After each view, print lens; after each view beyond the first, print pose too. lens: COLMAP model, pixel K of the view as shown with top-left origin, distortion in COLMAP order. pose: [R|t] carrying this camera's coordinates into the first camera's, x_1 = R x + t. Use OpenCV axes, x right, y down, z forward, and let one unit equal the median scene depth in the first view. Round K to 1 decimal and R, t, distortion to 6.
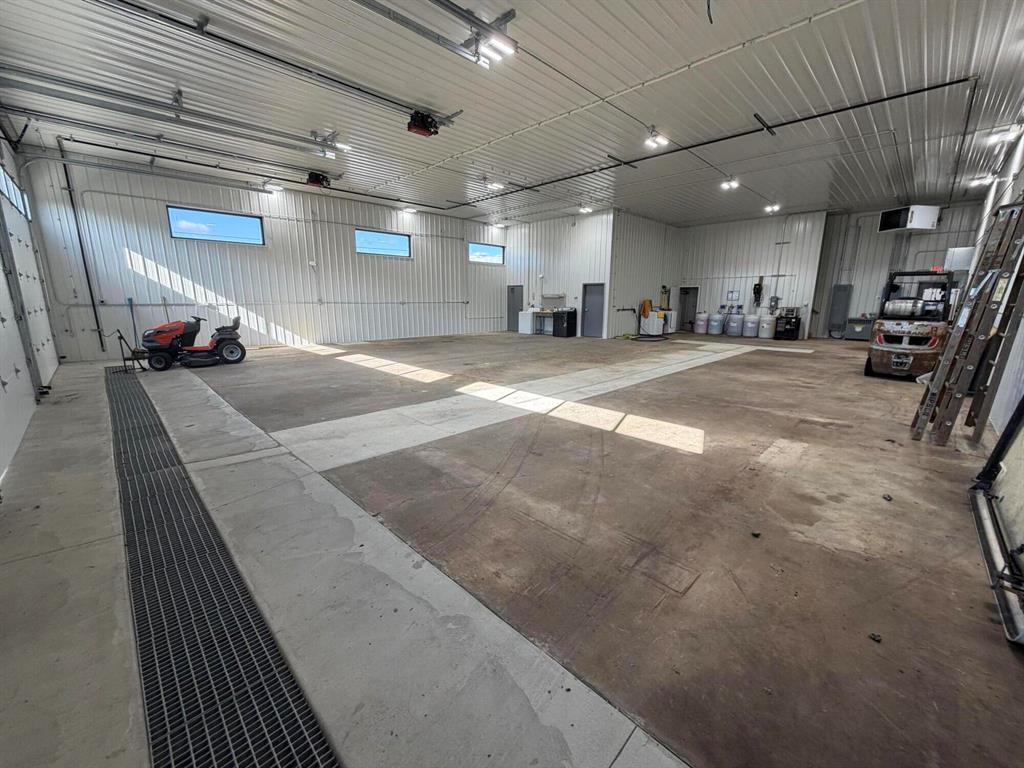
lens RADIAL K [[406.8, 0, 514.6], [0, 406.8, 383.3], [0, 0, 1]] dist [-0.000159, 0.000041]
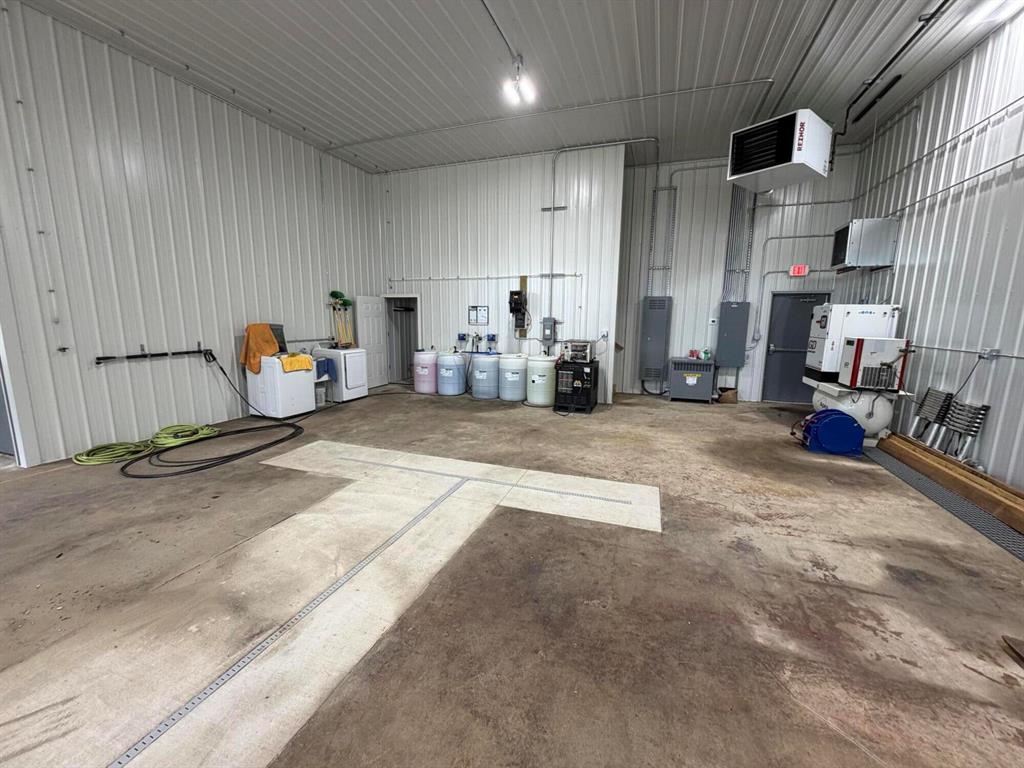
lens RADIAL K [[406.8, 0, 514.6], [0, 406.8, 383.3], [0, 0, 1]] dist [-0.000159, 0.000041]
pose [[0.904169, -0.062732, 0.422543, 0.392880], [0.080996, 0.996391, -0.025388, -0.126892], [-0.419425, 0.057180, 0.905987, 0.583951]]
